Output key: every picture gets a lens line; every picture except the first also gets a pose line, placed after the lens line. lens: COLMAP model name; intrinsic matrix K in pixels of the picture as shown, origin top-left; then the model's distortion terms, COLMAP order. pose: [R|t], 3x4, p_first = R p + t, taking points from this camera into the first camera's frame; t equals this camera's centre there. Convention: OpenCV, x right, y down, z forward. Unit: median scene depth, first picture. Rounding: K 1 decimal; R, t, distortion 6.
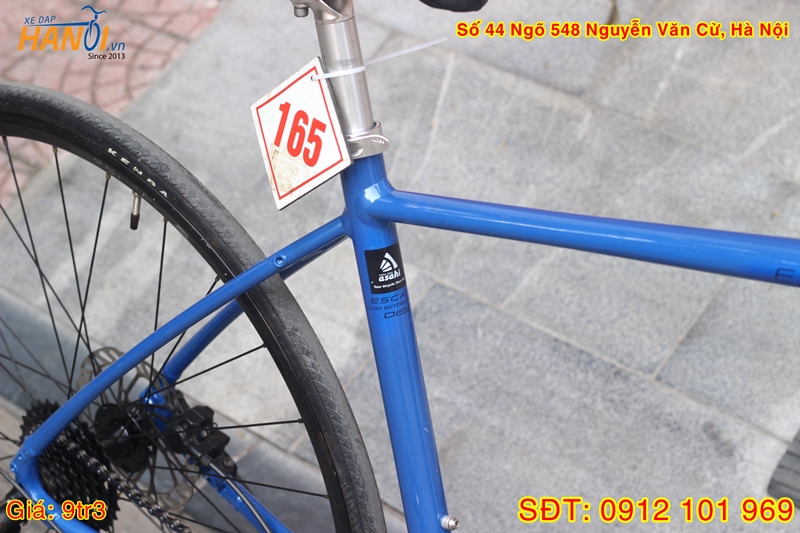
lens RADIAL K [[1875.8, 0, 428.5], [0, 1875.8, 252.6], [0, 0, 1]] dist [-0.113255, 0.000000]
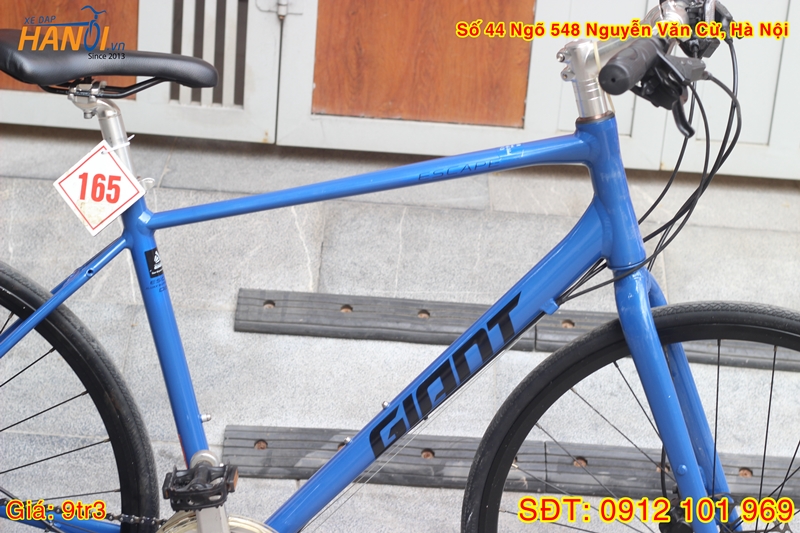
lens RADIAL K [[1875.8, 0, 399.8], [0, 1875.8, 263.7], [0, 0, 1]] dist [-0.113255, 0.000000]
pose [[0.764914, -0.153336, 0.625616, -0.533174], [0.290504, 0.948988, -0.122594, 0.164701], [-0.574904, 0.275518, 0.770439, -0.246293]]
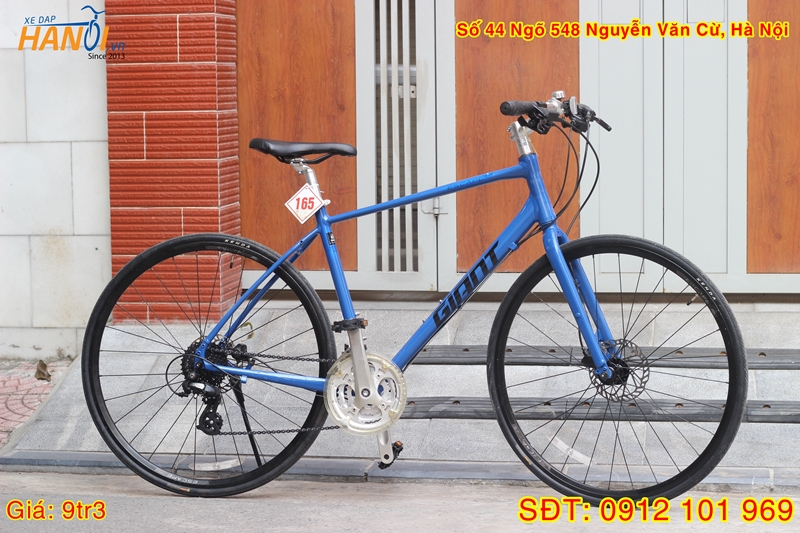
lens RADIAL K [[1875.8, 0, 401.1], [0, 1875.8, 268.5], [0, 0, 1]] dist [-0.113255, 0.000000]
pose [[0.865806, -0.024570, 0.499776, -1.018658], [0.277584, 0.854600, -0.438869, 0.998922], [-0.416325, 0.518705, 0.746738, -1.030118]]
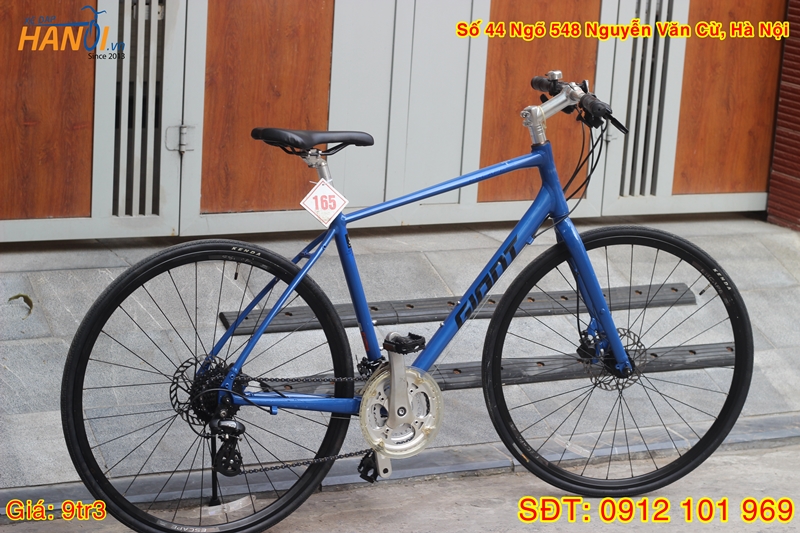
lens RADIAL K [[1875.8, 0, 398.7], [0, 1875.8, 266.0], [0, 0, 1]] dist [-0.113255, 0.000000]
pose [[0.405029, -0.149048, 0.902073, -1.704814], [0.472894, 0.878556, -0.067166, 0.179367], [-0.782510, 0.453789, 0.426325, -0.246642]]
